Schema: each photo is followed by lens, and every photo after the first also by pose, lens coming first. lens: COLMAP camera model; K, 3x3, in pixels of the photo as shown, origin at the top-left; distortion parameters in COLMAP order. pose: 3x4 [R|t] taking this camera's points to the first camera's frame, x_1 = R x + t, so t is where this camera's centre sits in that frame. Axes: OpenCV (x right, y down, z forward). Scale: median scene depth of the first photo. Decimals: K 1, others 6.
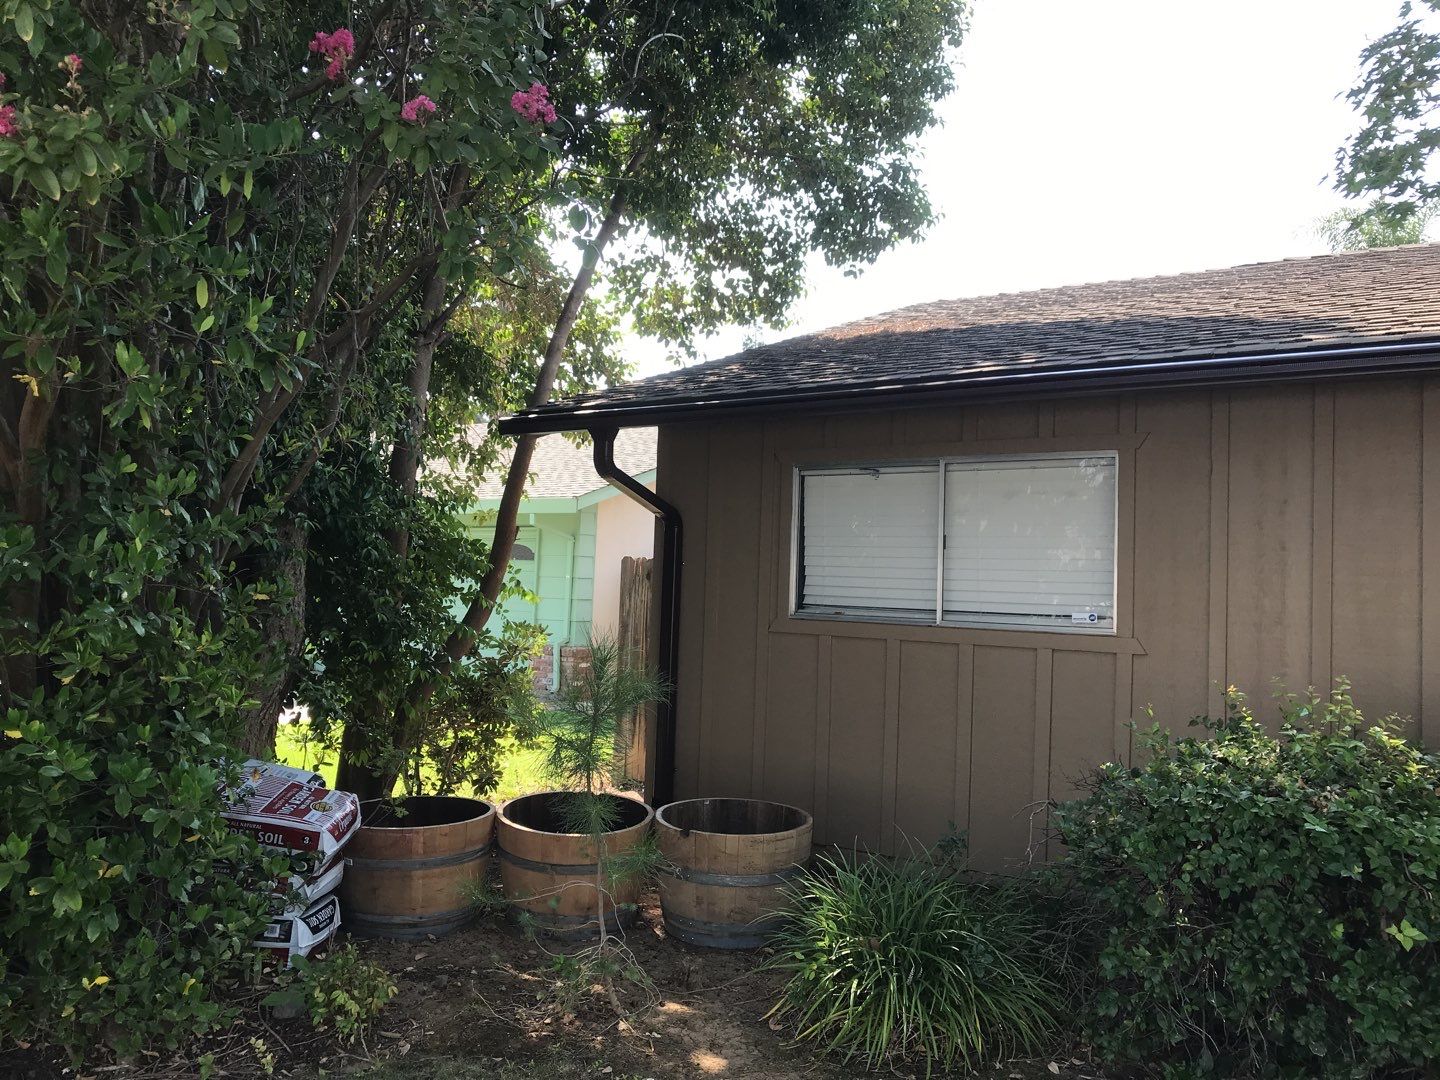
lens RADIAL K [[1199.8, 0, 705.7], [0, 1199.8, 544.2], [0, 0, 1]] dist [0.103852, -0.205922]
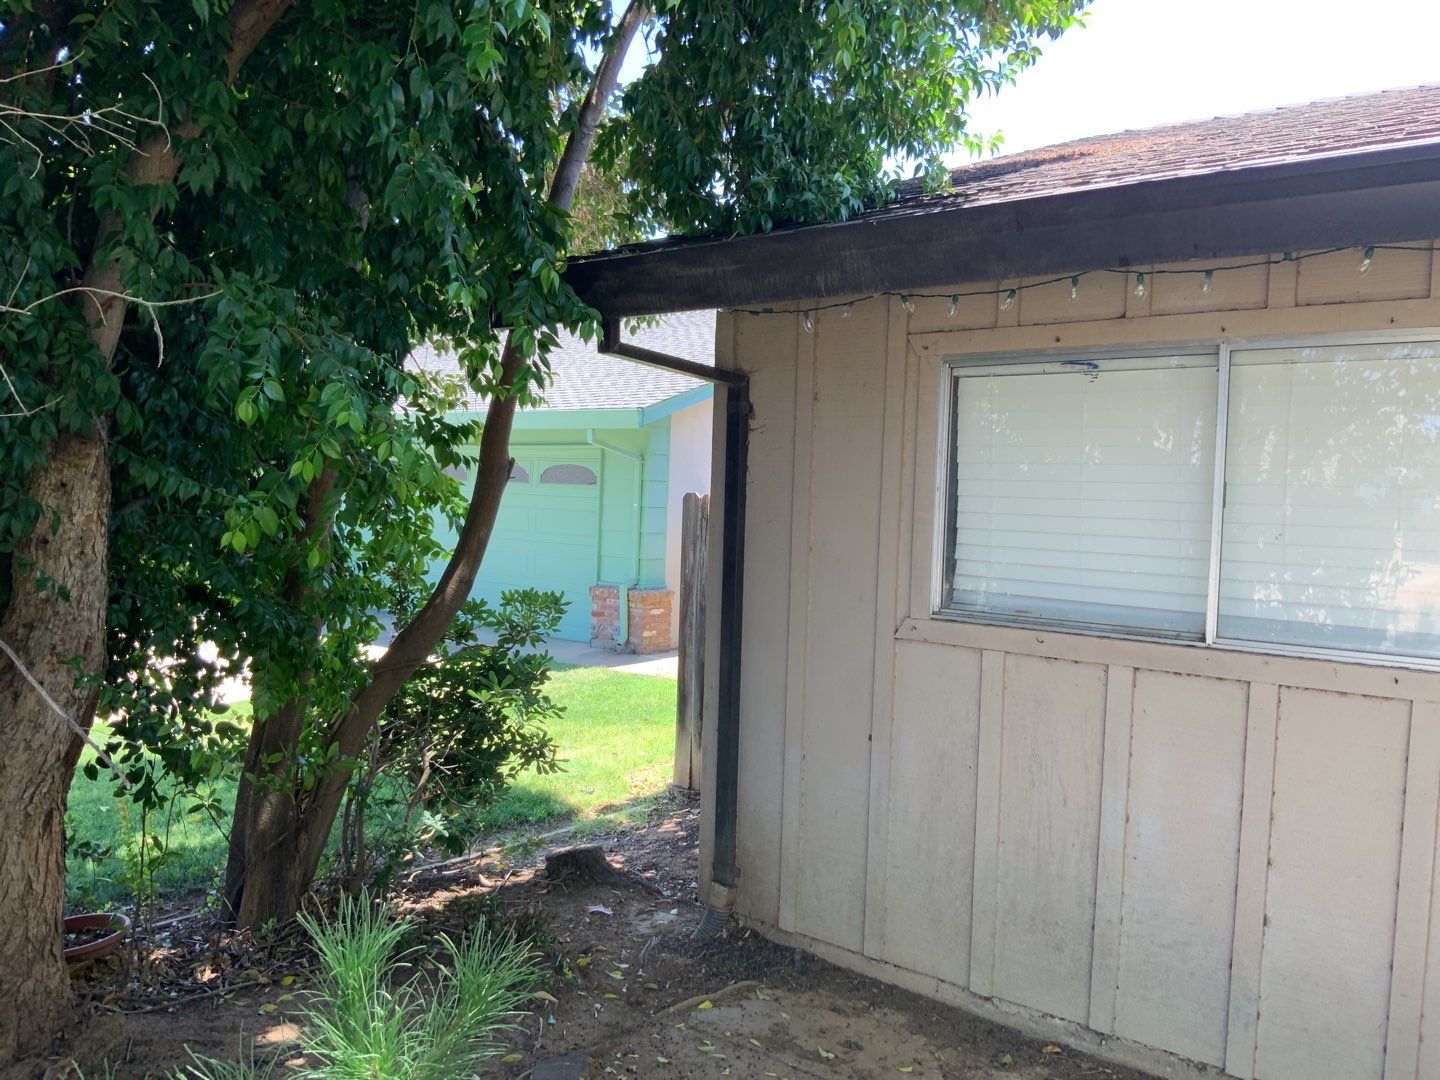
lens RADIAL K [[1199.8, 0, 705.7], [0, 1199.8, 544.2], [0, 0, 1]] dist [0.103852, -0.205922]
pose [[0.996301, 0.002615, -0.085888, 0.007889], [0.004066, 0.996983, 0.077519, -0.018589], [0.085831, -0.077581, 0.993285, 0.341407]]
